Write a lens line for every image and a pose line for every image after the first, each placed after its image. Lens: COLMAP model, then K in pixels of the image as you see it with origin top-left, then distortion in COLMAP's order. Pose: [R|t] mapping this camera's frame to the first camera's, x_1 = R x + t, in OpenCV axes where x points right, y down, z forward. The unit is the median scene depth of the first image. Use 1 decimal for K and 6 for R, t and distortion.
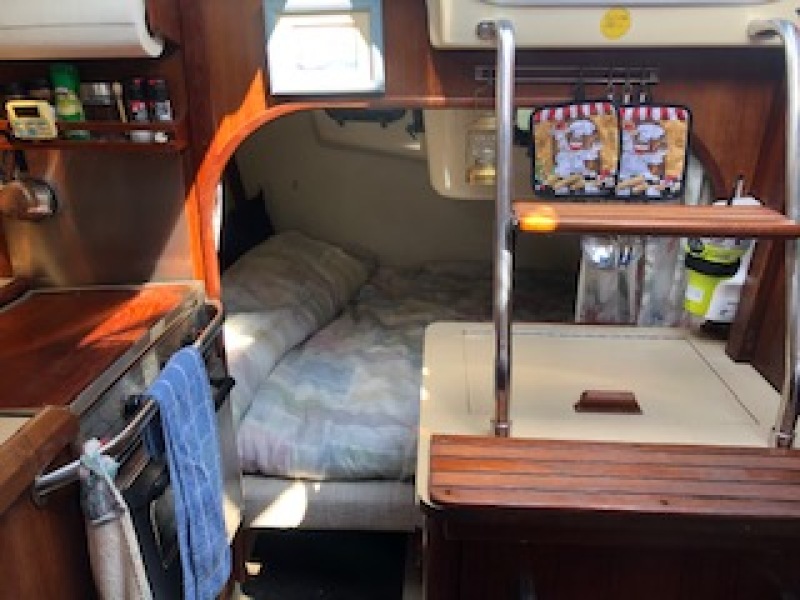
lens RADIAL K [[647.4, 0, 398.8], [0, 647.4, 268.8], [0, 0, 1]] dist [0.006460, -0.002281]
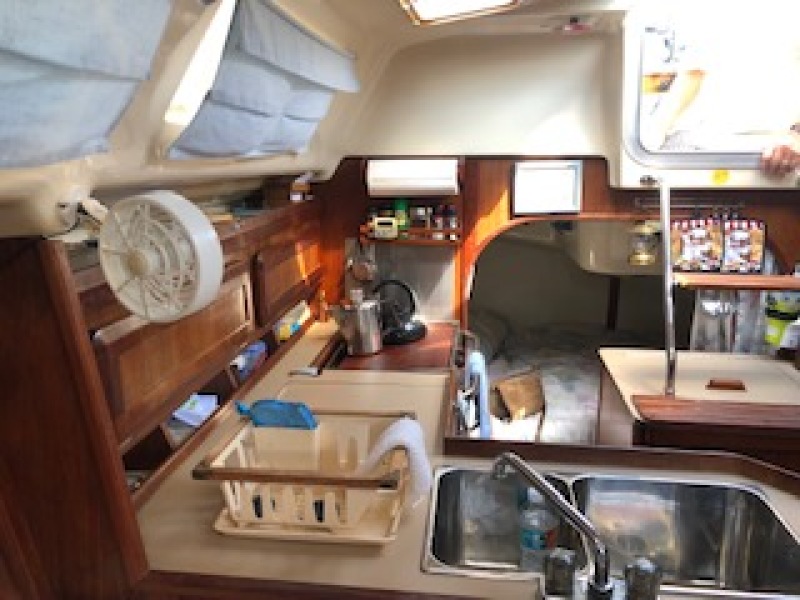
lens RADIAL K [[640.2, 0, 403.0], [0, 640.2, 277.6], [0, 0, 1]] dist [0.047537, -0.001533]
pose [[0.997576, 0.008869, -0.069020, -0.374904], [-0.016288, 0.994051, -0.107694, 0.098055], [0.067654, 0.108557, 0.991785, -0.733816]]
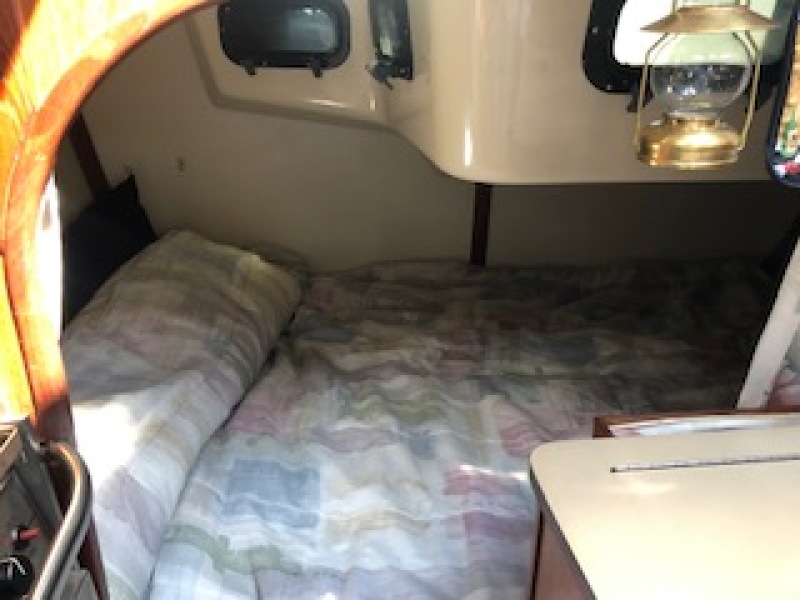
lens RADIAL K [[665.5, 0, 399.0], [0, 665.5, 277.4], [0, 0, 1]] dist [-0.000072, -0.010056]
pose [[0.982978, -0.057725, 0.174417, -0.145663], [0.047911, 0.997050, 0.059965, -0.092459], [-0.177364, -0.050587, 0.982844, 0.585041]]
